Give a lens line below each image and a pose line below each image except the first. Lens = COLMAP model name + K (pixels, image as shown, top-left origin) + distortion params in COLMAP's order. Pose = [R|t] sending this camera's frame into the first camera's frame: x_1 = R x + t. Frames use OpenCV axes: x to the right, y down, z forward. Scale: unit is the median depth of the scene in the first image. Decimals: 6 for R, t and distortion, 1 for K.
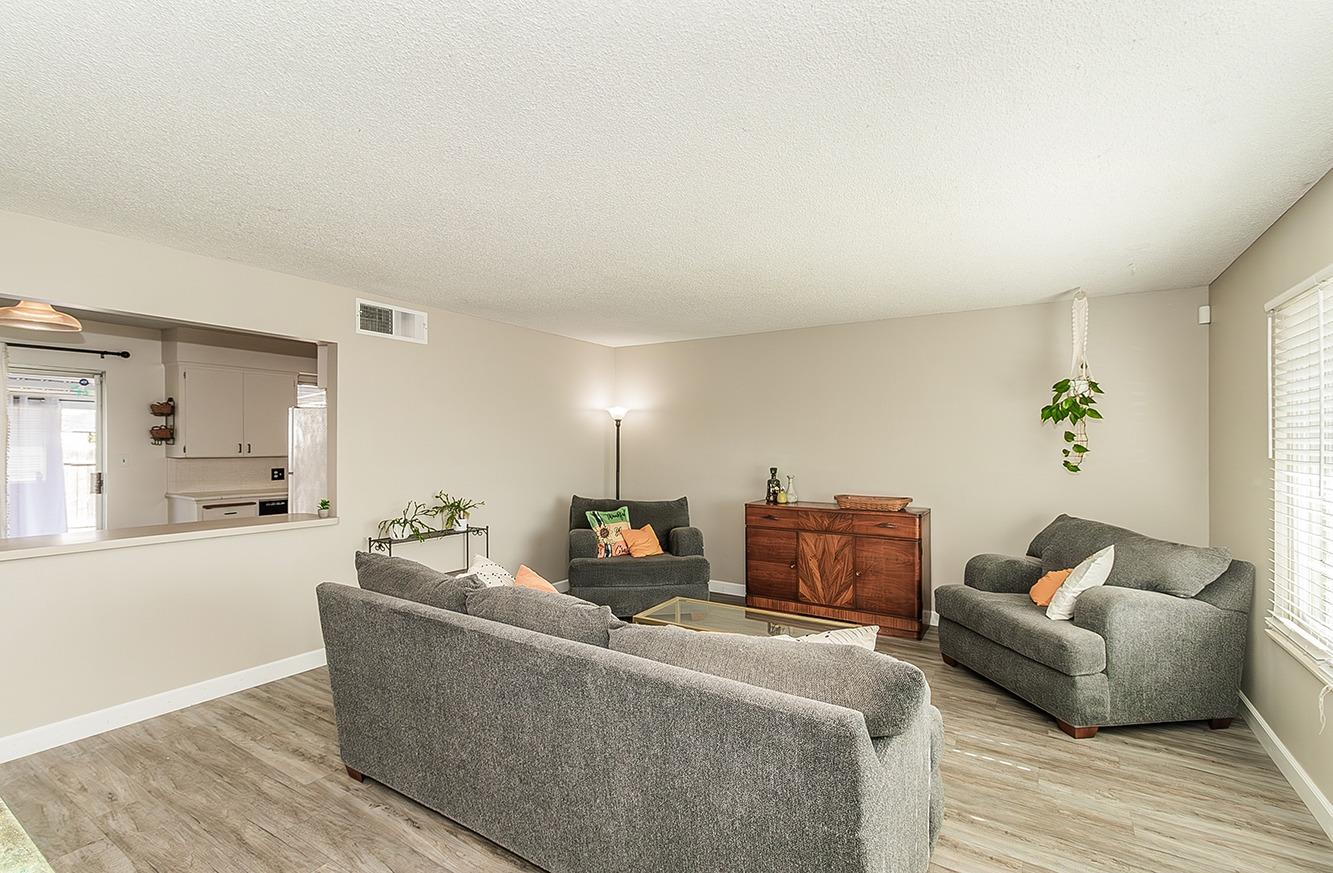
lens RADIAL K [[608.6, 0, 664.7], [0, 608.6, 444.2], [0, 0, 1]] dist [0.002320, 0.001006]
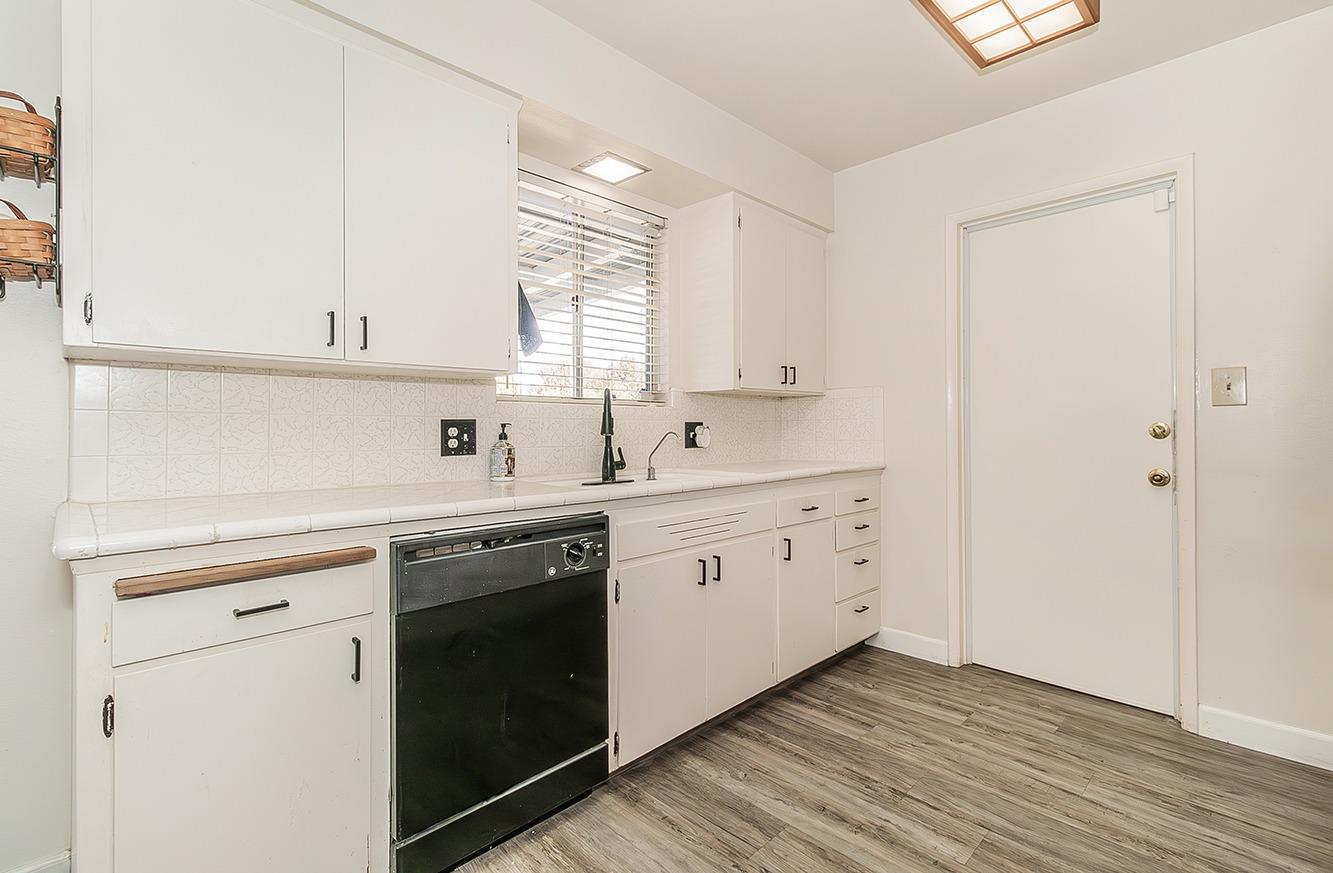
lens RADIAL K [[608.6, 0, 671.6], [0, 608.6, 423.8], [0, 0, 1]] dist [0.002320, 0.001006]
pose [[0.976867, -0.006782, -0.213741, -0.553088], [0.005592, 0.999965, -0.006174, 0.054337], [0.213776, 0.004836, 0.976871, 0.860611]]
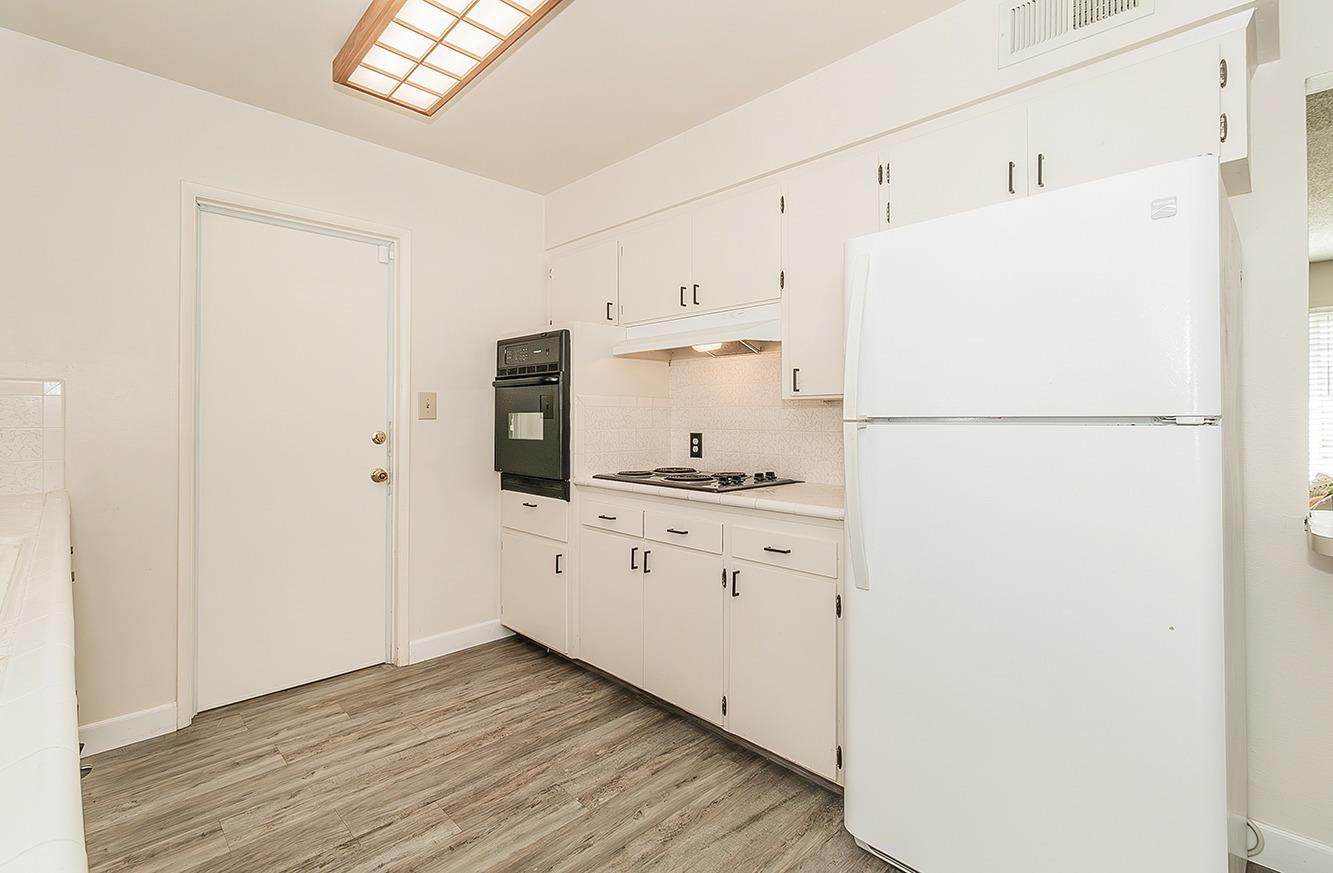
lens RADIAL K [[608.6, 0, 672.1], [0, 608.6, 411.2], [0, 0, 1]] dist [0.002320, 0.001006]
pose [[0.223571, -0.004558, 0.974677, -0.778032], [-0.000725, 0.999988, 0.004842, 0.032689], [-0.974687, -0.001790, 0.223565, 0.989781]]
